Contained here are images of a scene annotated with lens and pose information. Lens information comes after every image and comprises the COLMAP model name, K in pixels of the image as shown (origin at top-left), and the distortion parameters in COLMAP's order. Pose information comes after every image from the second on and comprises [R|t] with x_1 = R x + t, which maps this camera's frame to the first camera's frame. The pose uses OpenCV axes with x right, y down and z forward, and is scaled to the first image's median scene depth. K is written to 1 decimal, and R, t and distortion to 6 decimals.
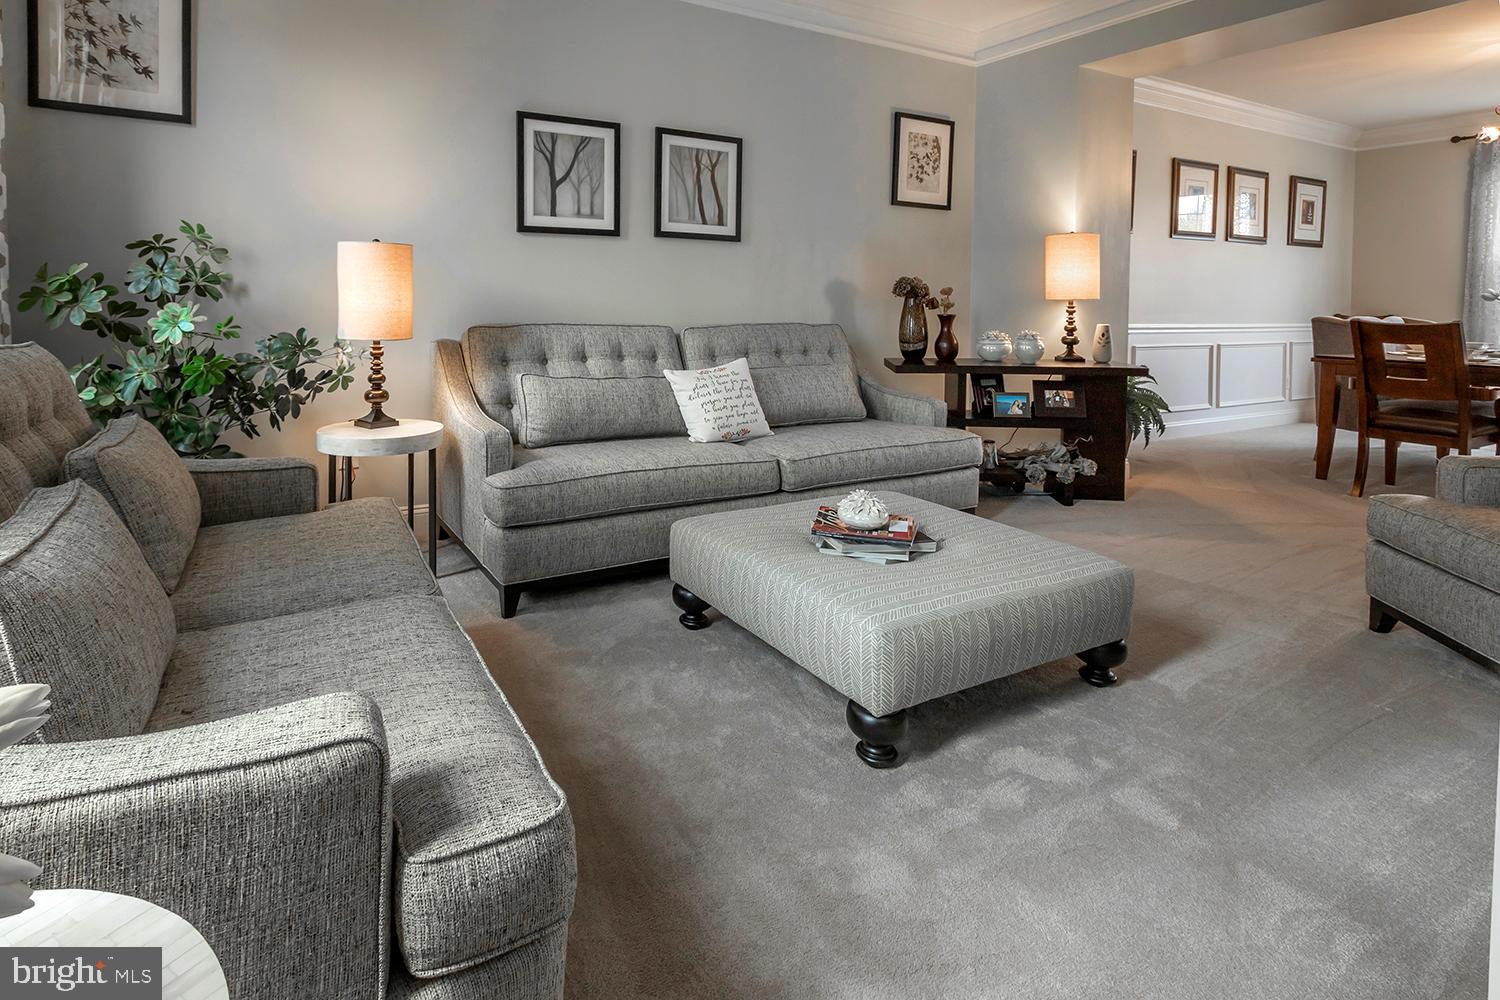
lens RADIAL K [[794.5, 0, 754.1], [0, 794.5, 499.5], [0, 0, 1]] dist [-0.003671, 0.000378]
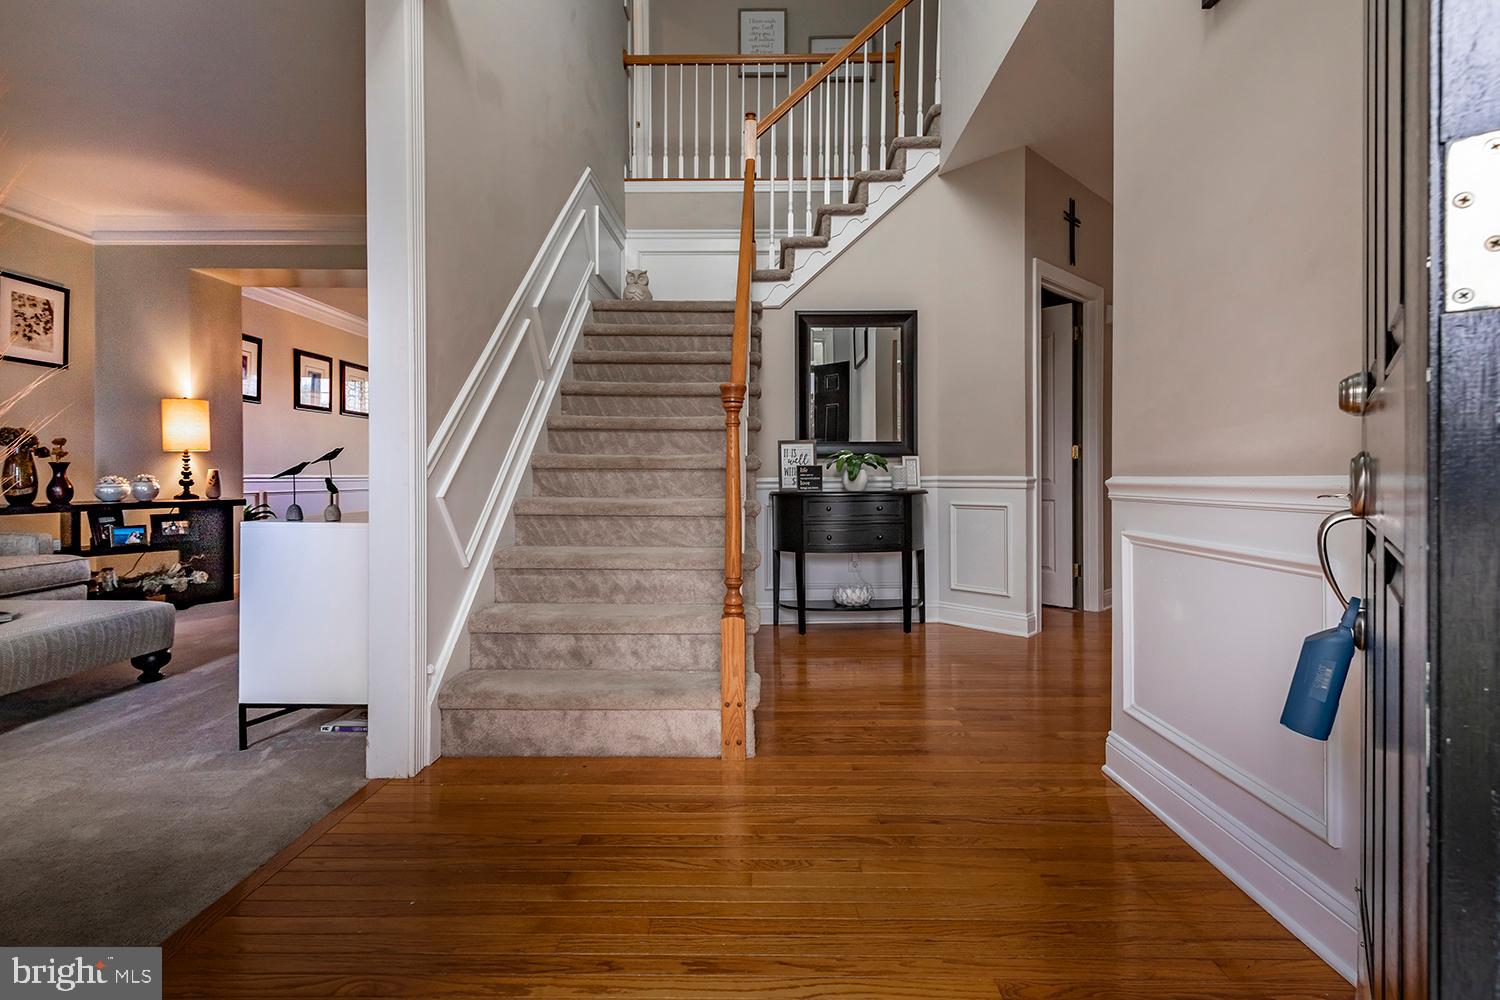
lens RADIAL K [[794.5, 0, 747.6], [0, 794.5, 489.2], [0, 0, 1]] dist [-0.003671, 0.000378]
pose [[0.623787, -0.008905, 0.781544, -0.016000], [0.181673, 0.974200, -0.133902, 0.123843], [-0.760187, 0.225511, 0.609311, -0.378373]]
